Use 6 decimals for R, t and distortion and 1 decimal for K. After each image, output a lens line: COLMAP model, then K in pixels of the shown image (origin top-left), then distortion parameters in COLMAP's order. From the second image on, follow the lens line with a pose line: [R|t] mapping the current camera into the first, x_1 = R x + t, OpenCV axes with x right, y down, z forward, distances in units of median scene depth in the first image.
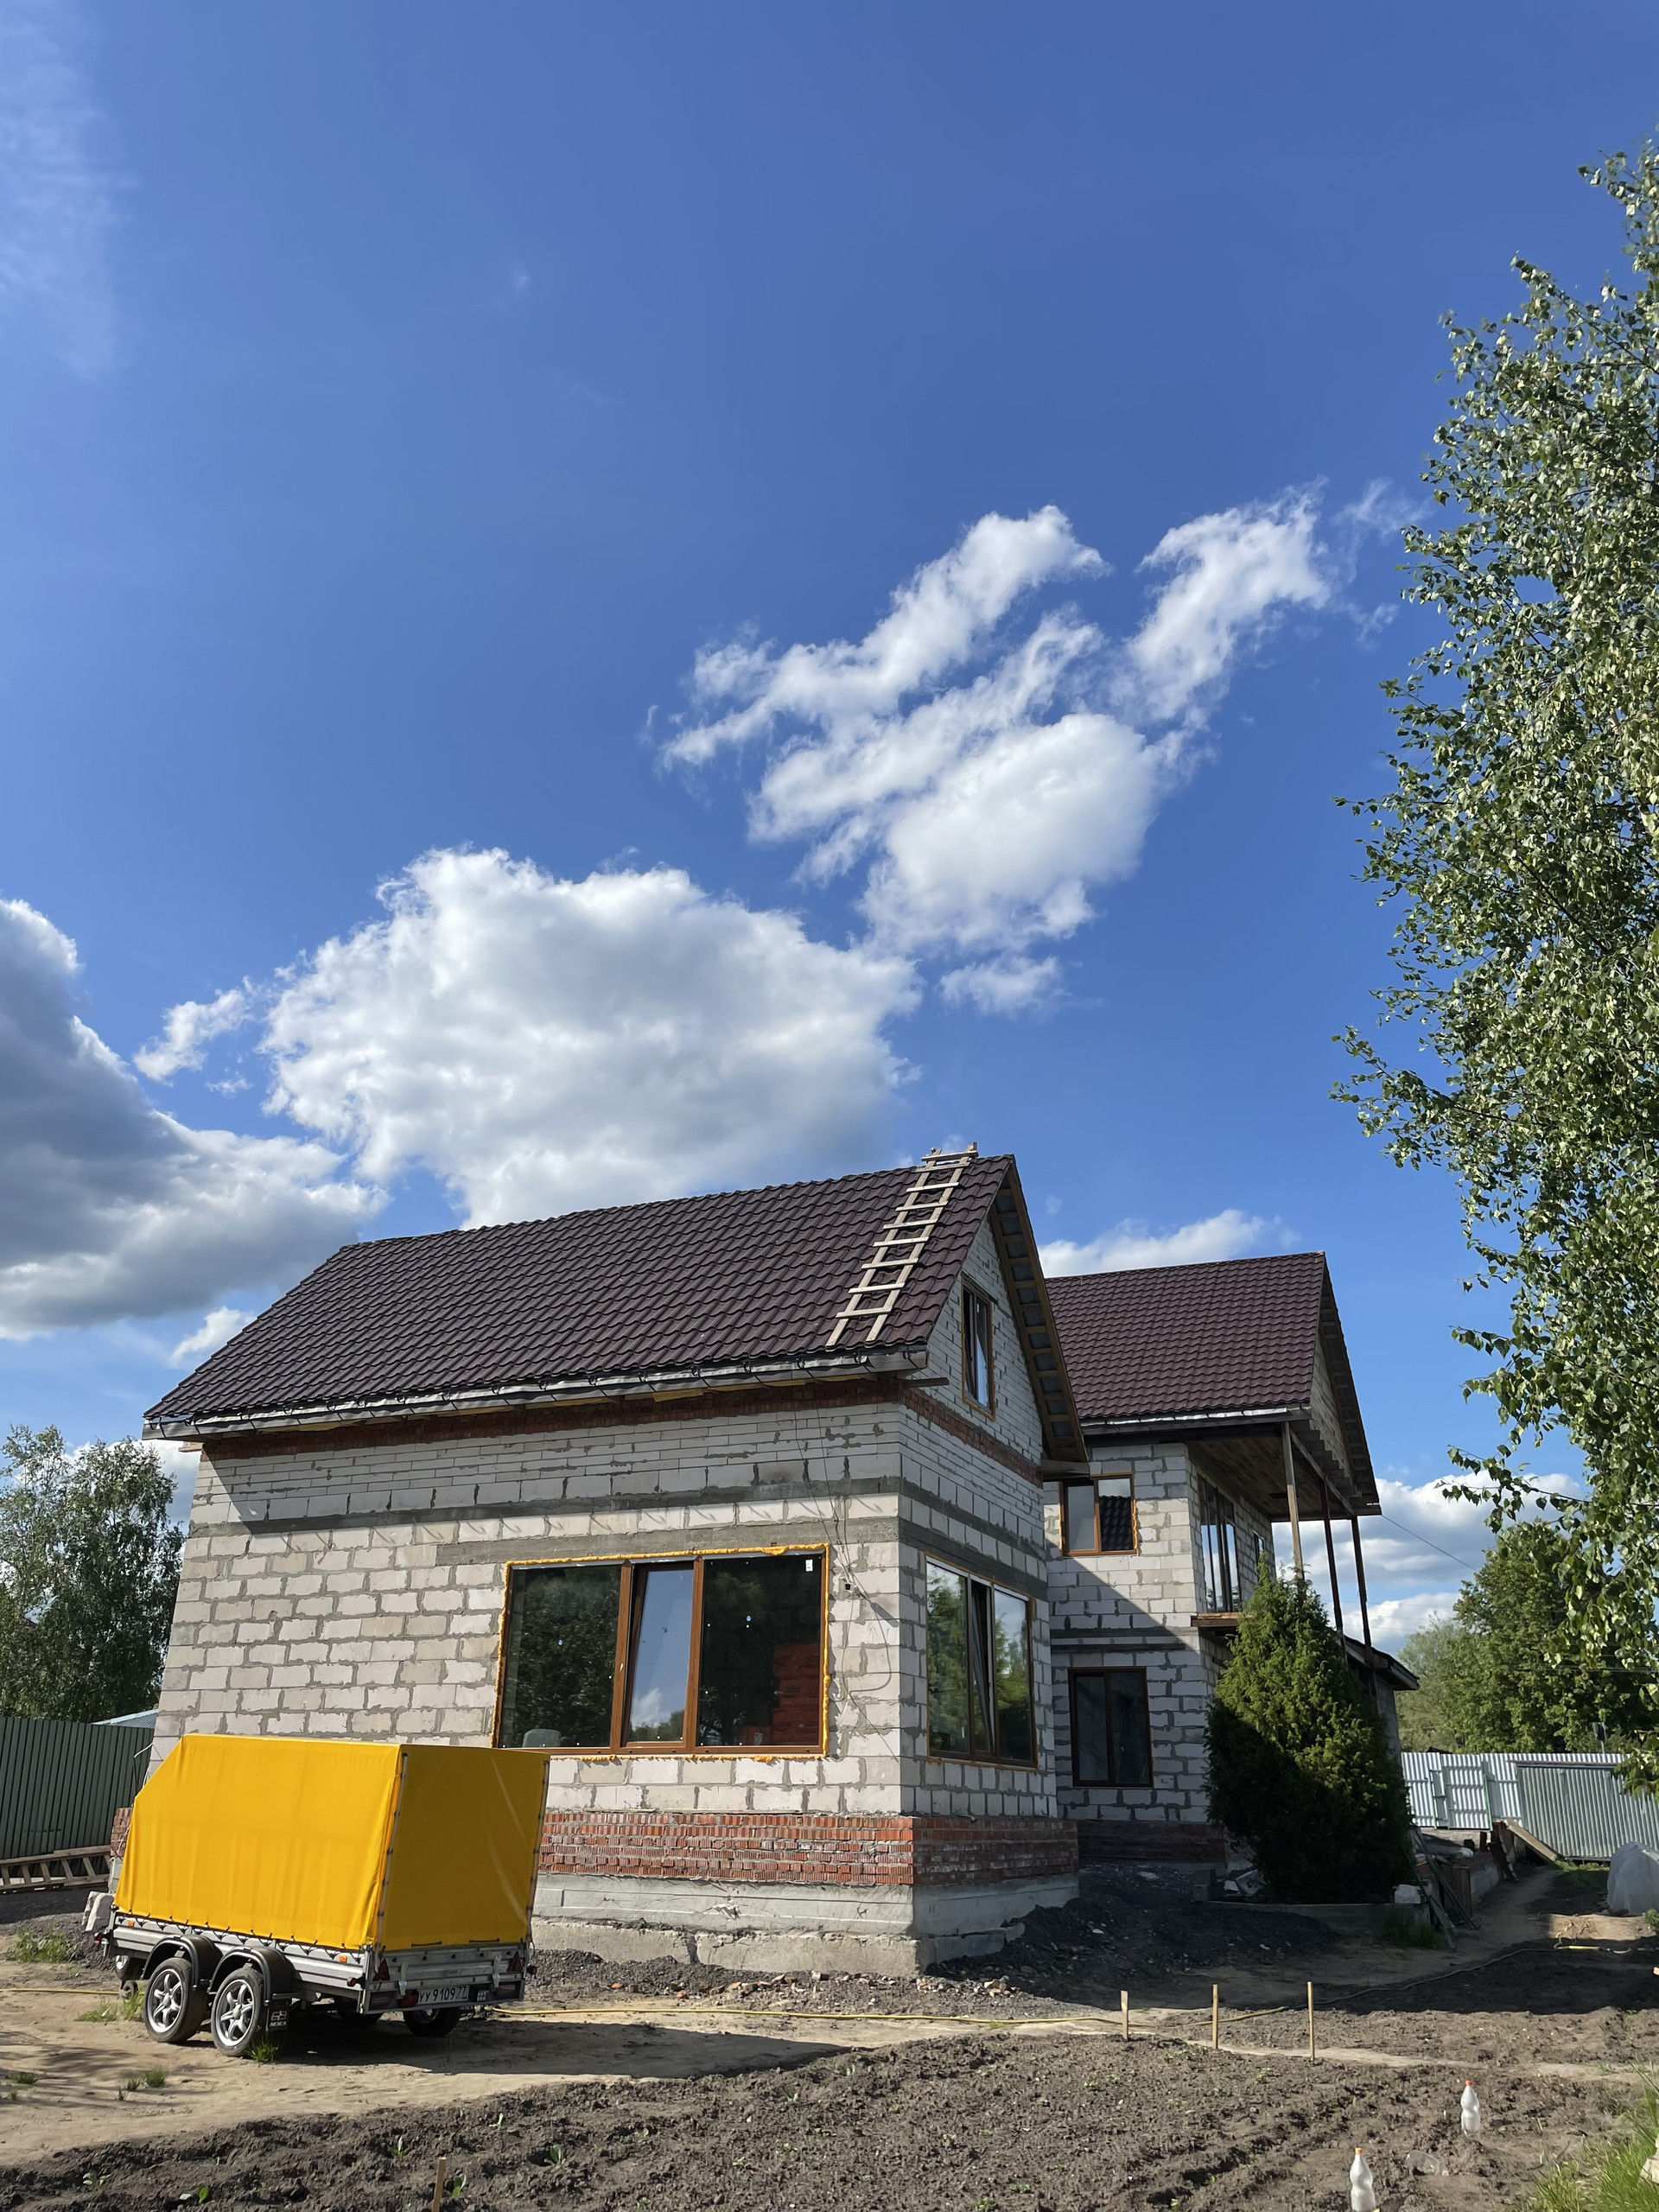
lens RADIAL K [[1686.5, 0, 830.4], [0, 1686.5, 1134.9], [0, 0, 1]] dist [0.091246, -0.126349]
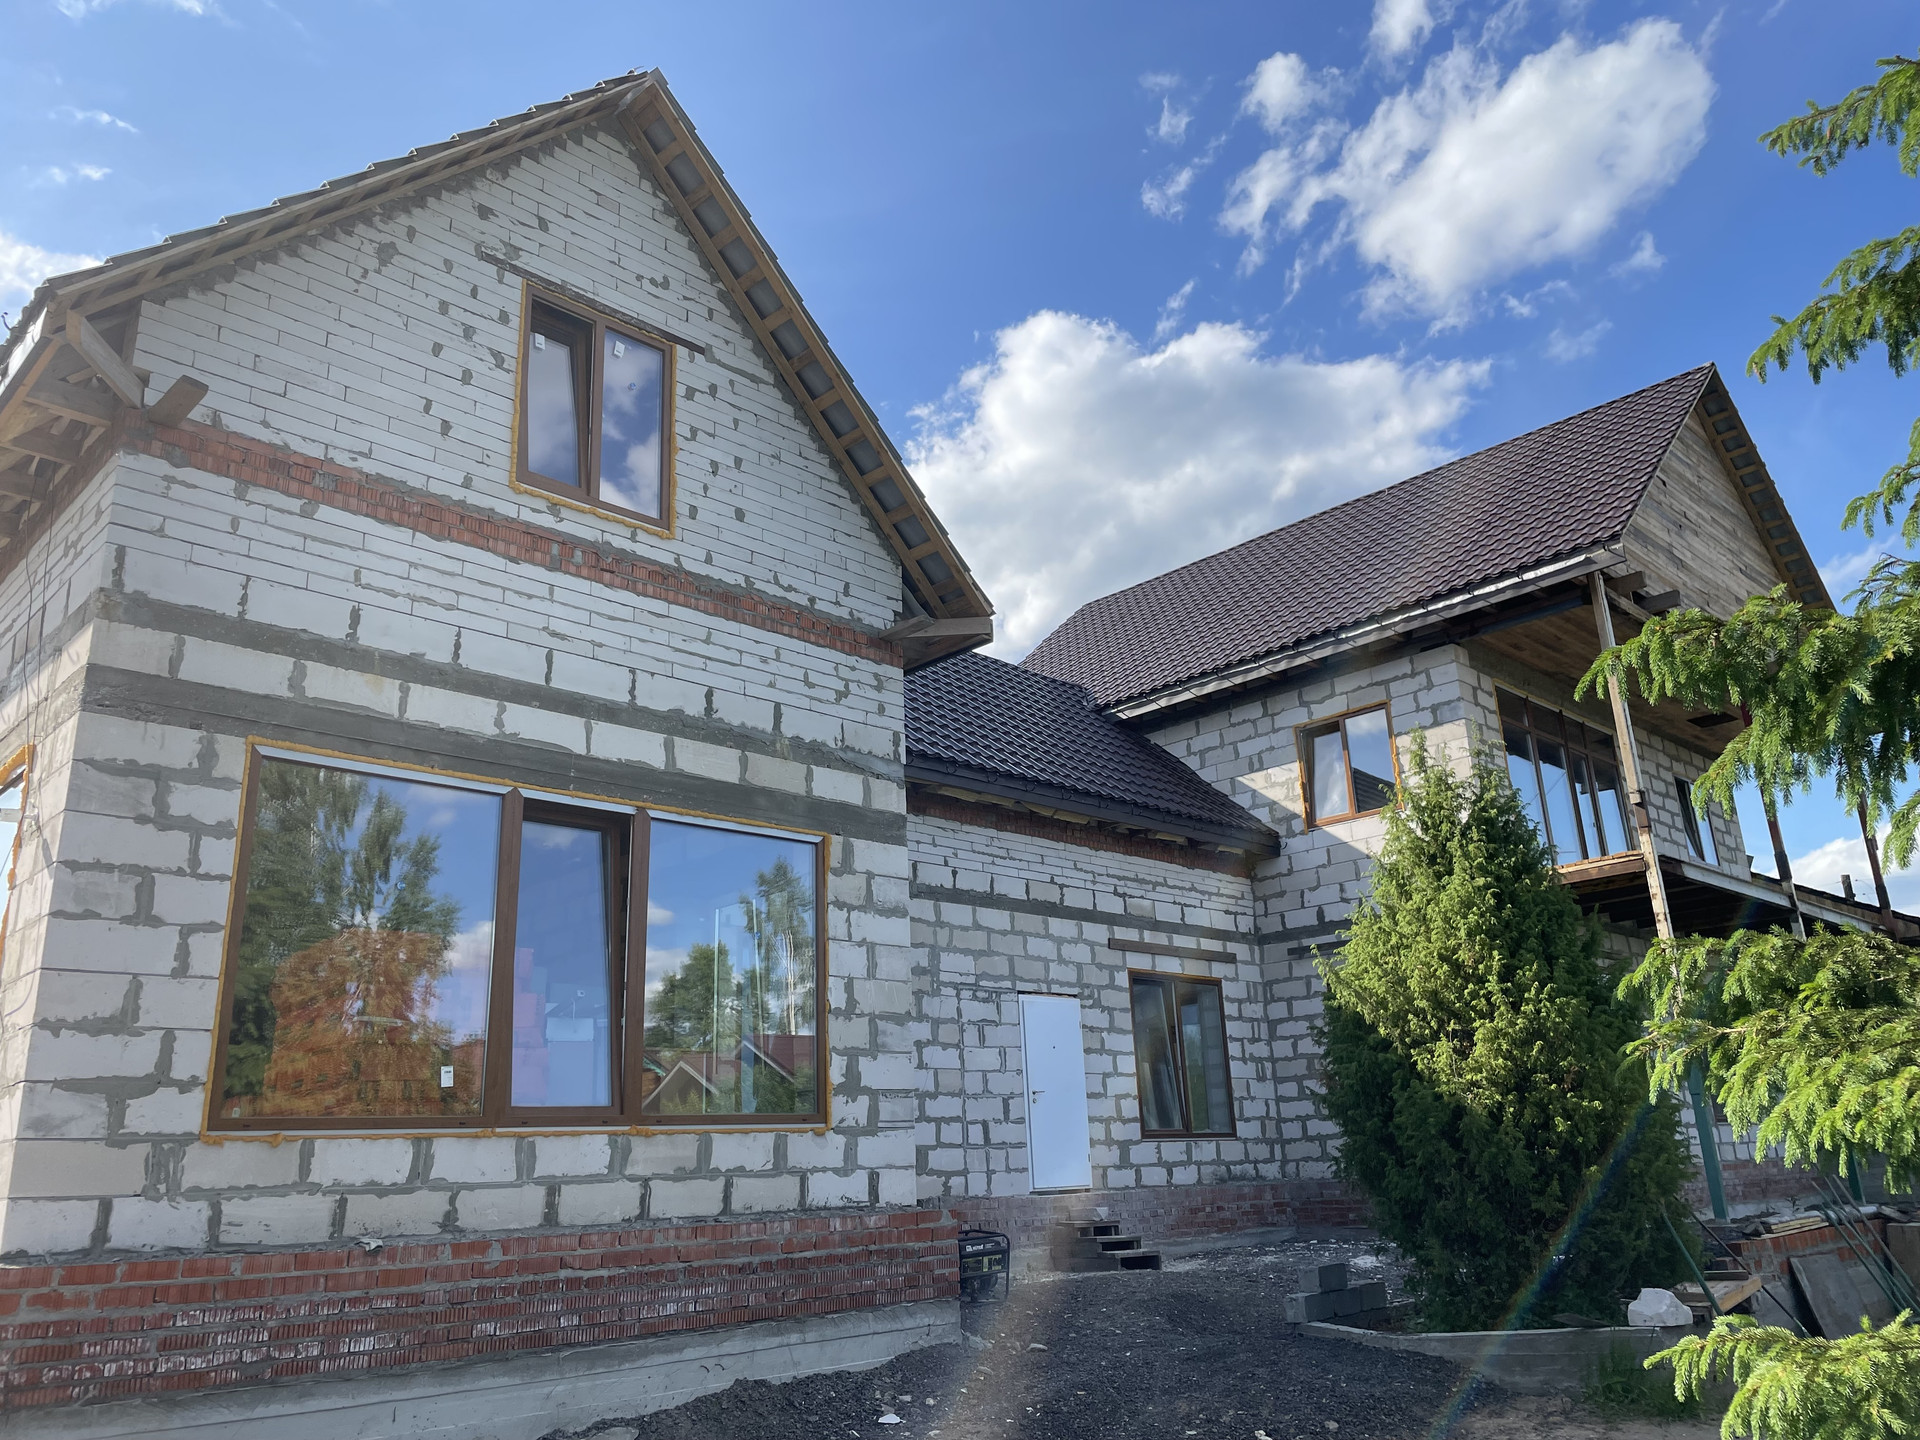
lens RADIAL K [[1463.9, 0, 960.0], [0, 1463.9, 720.0], [0, 0, 1]] dist [0.091246, -0.126349]
pose [[0.918523, -0.166569, -0.358566, 0.235992], [0.193364, 0.980314, 0.039935, 0.150088], [0.344856, -0.106015, 0.932650, 0.369026]]
